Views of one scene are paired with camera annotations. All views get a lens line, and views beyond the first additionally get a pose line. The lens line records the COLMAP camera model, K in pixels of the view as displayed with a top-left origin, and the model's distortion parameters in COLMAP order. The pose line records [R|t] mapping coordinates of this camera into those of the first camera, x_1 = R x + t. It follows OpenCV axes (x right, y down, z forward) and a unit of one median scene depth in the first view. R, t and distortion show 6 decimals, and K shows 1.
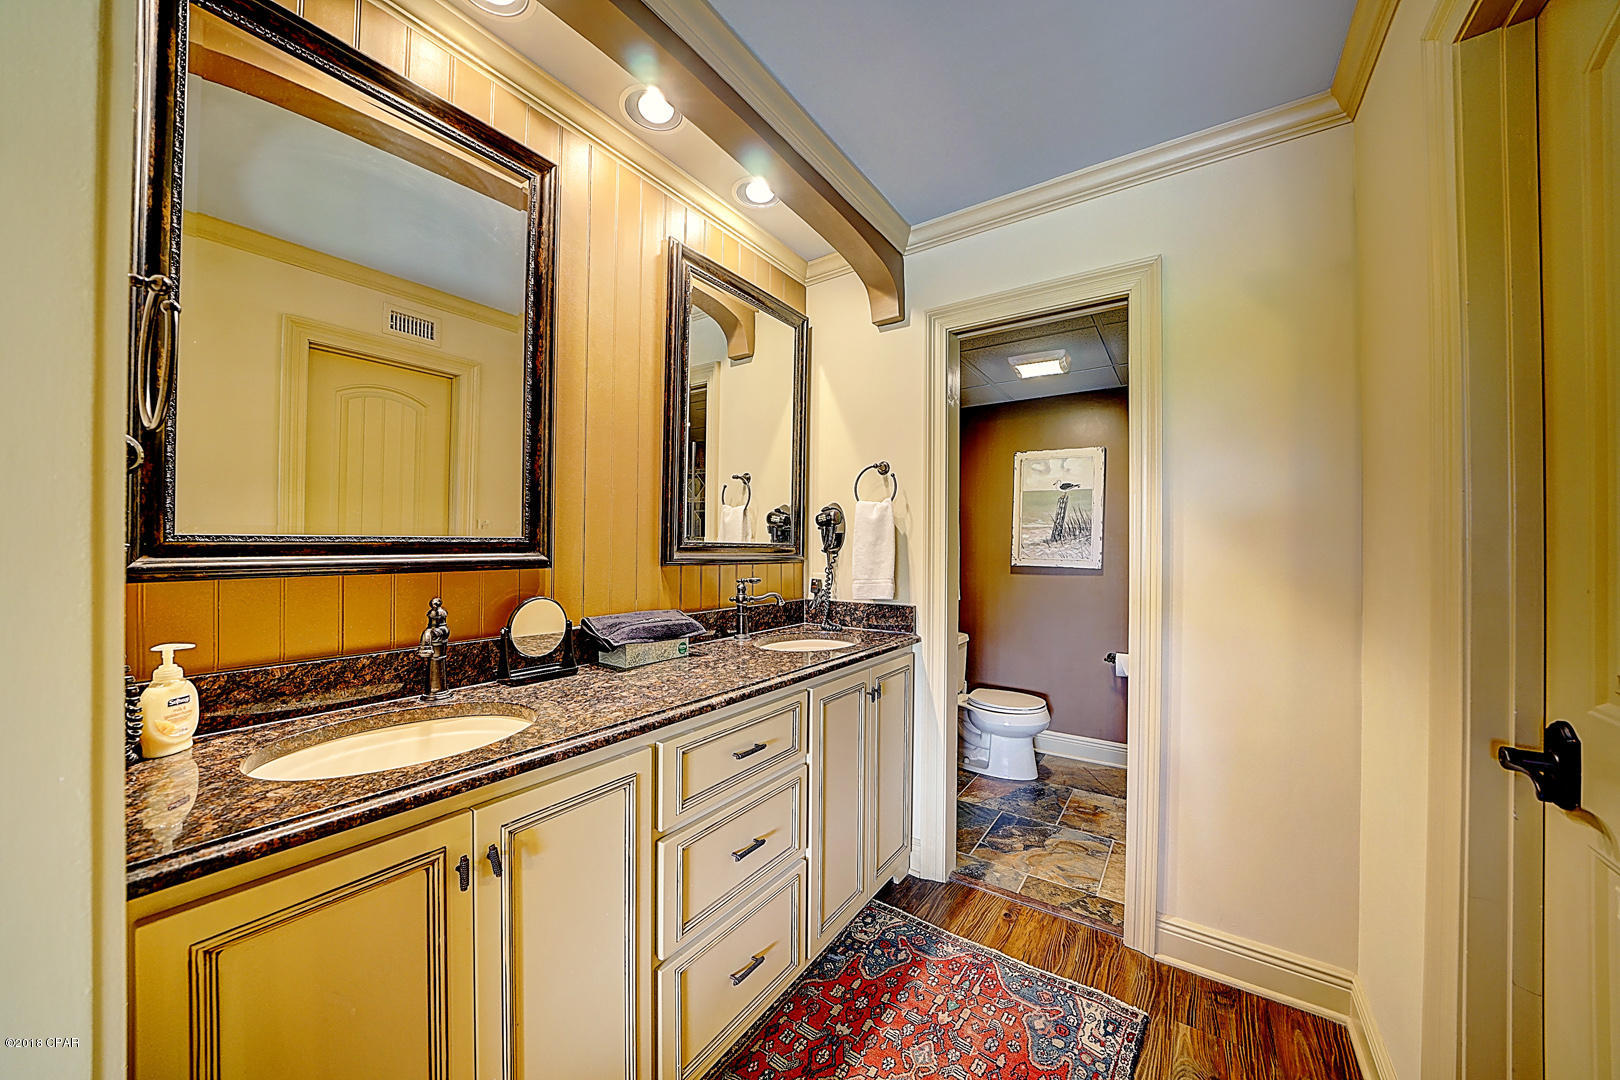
lens RADIAL K [[561.9, 0, 809.9], [0, 561.9, 543.0], [0, 0, 1]] dist [-0.024366, 0.001808]
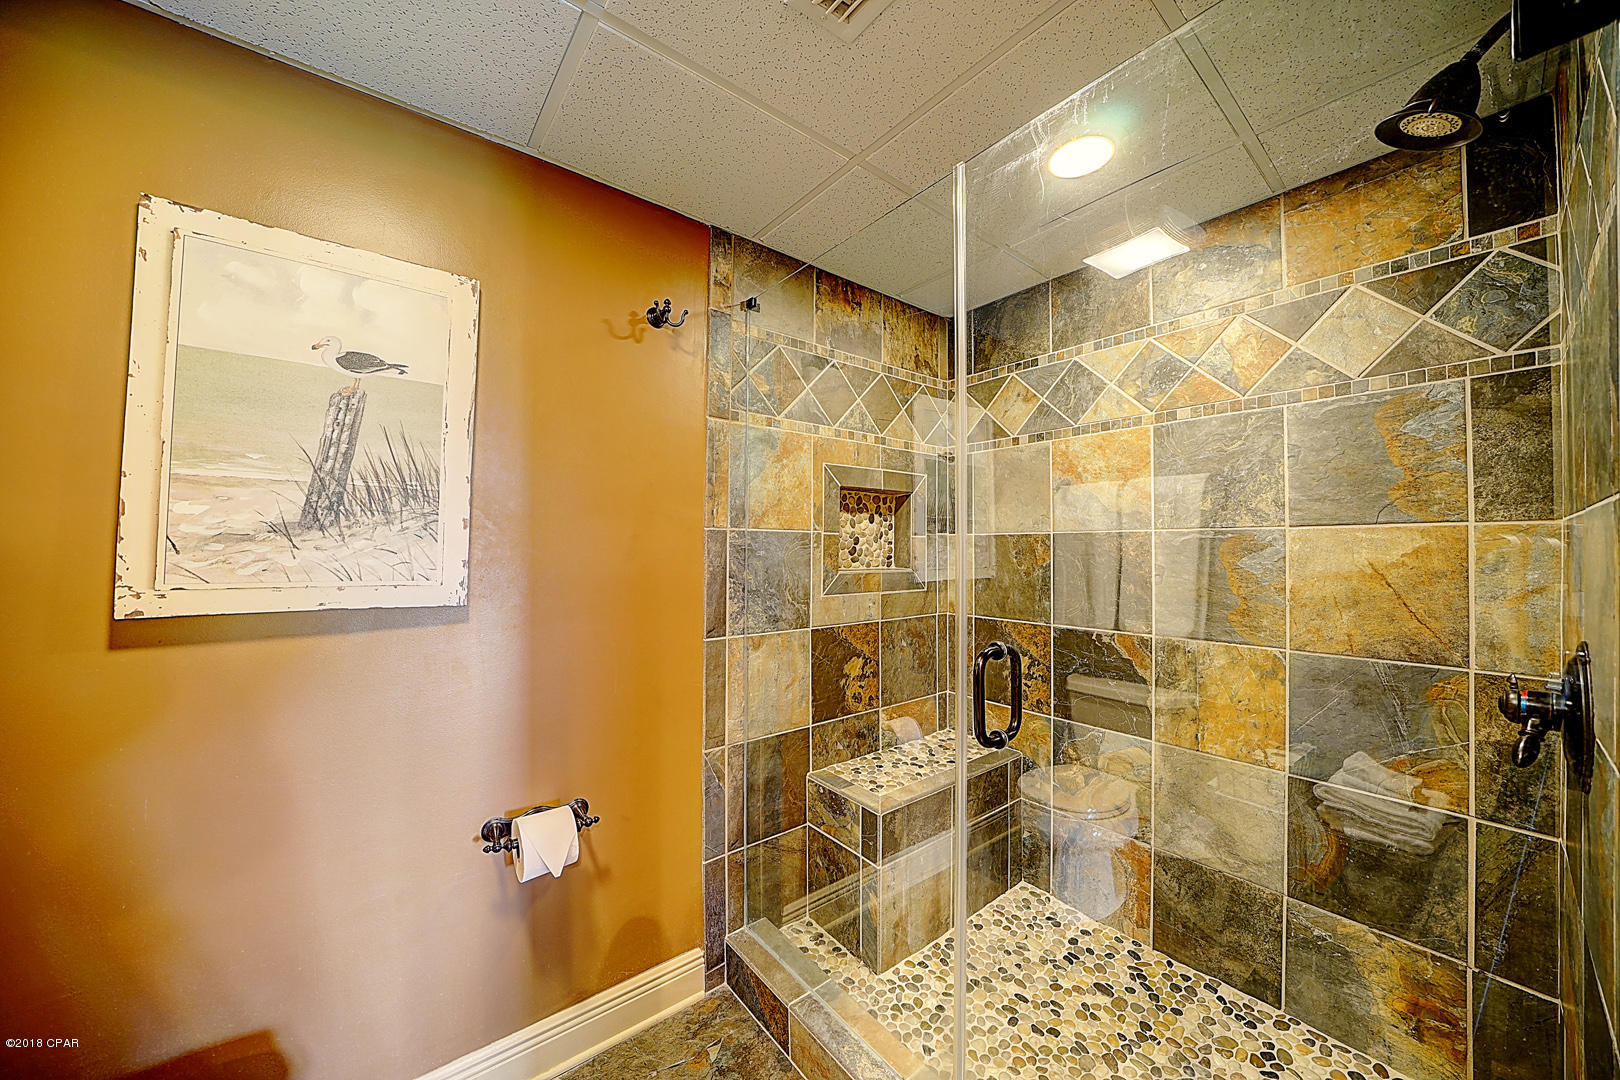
lens RADIAL K [[561.9, 0, 810.1], [0, 561.9, 543.1], [0, 0, 1]] dist [-0.024366, 0.001808]
pose [[0.288393, 0.011447, 0.957444, 0.225205], [-0.005345, 0.999932, -0.010345, 0.007077], [-0.957497, -0.002134, 0.288434, 0.651886]]
